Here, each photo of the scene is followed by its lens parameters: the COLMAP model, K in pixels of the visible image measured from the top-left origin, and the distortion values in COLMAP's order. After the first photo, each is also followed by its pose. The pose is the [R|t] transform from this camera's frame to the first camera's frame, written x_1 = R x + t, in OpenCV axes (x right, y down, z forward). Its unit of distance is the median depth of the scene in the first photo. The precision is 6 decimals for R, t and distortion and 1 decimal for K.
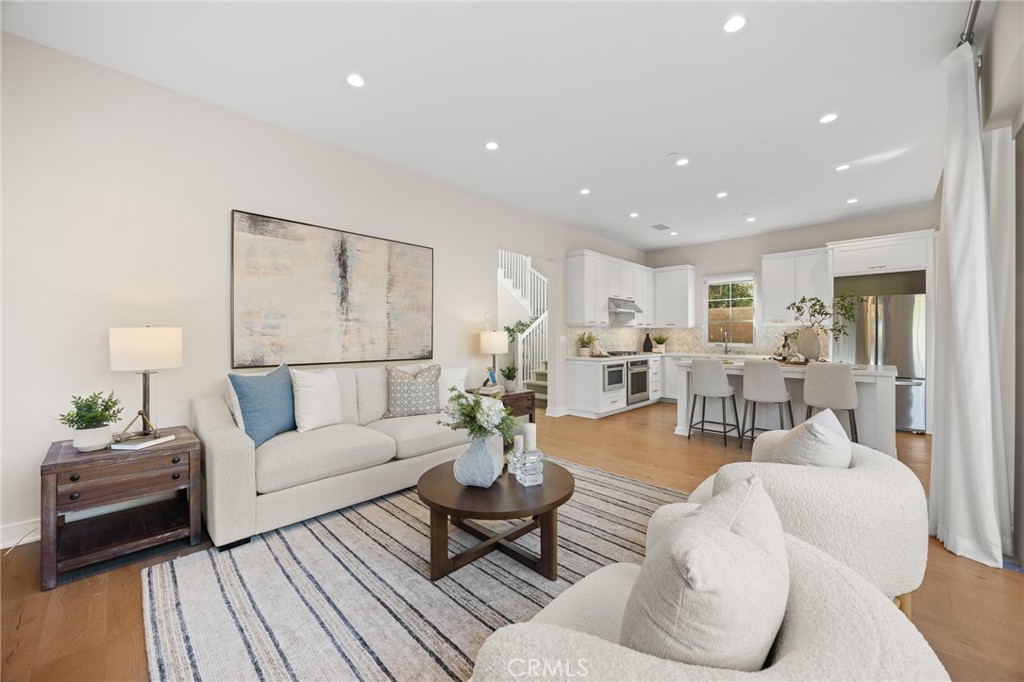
lens RADIAL K [[389.8, 0, 511.0], [0, 389.8, 337.2], [0, 0, 1]] dist [-0.000845, -0.000017]
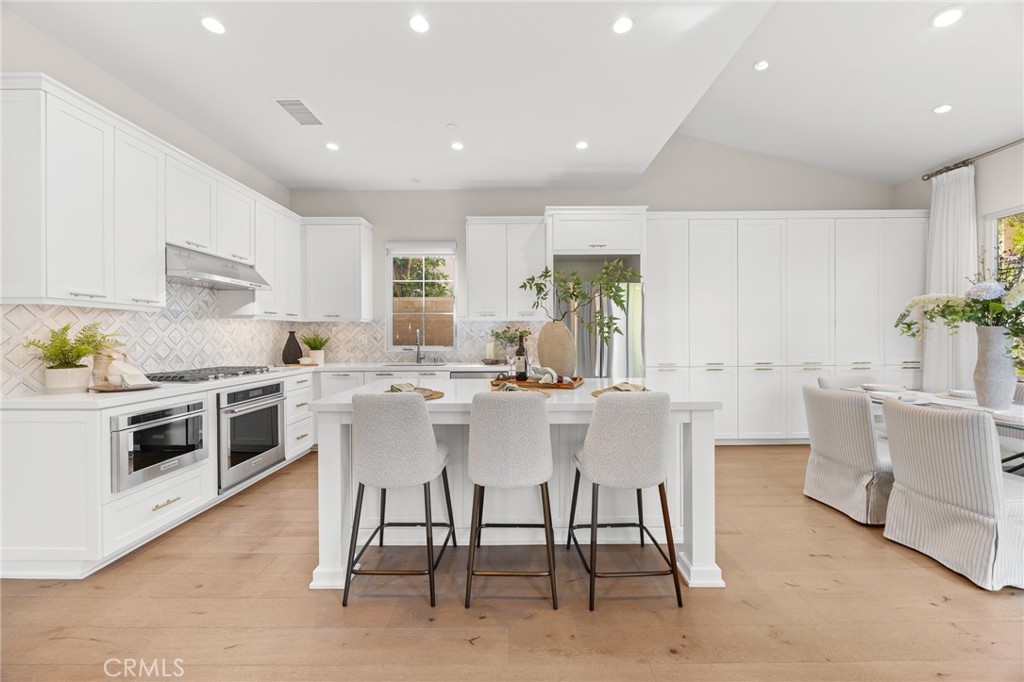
lens RADIAL K [[386.3, 0, 519.1], [0, 386.3, 337.4], [0, 0, 1]] dist [-0.001579, 0.000026]
pose [[0.708834, -0.003314, 0.705368, 0.227546], [0.003208, 0.999994, 0.001475, -0.000310], [-0.705368, 0.001217, 0.708840, 0.447115]]
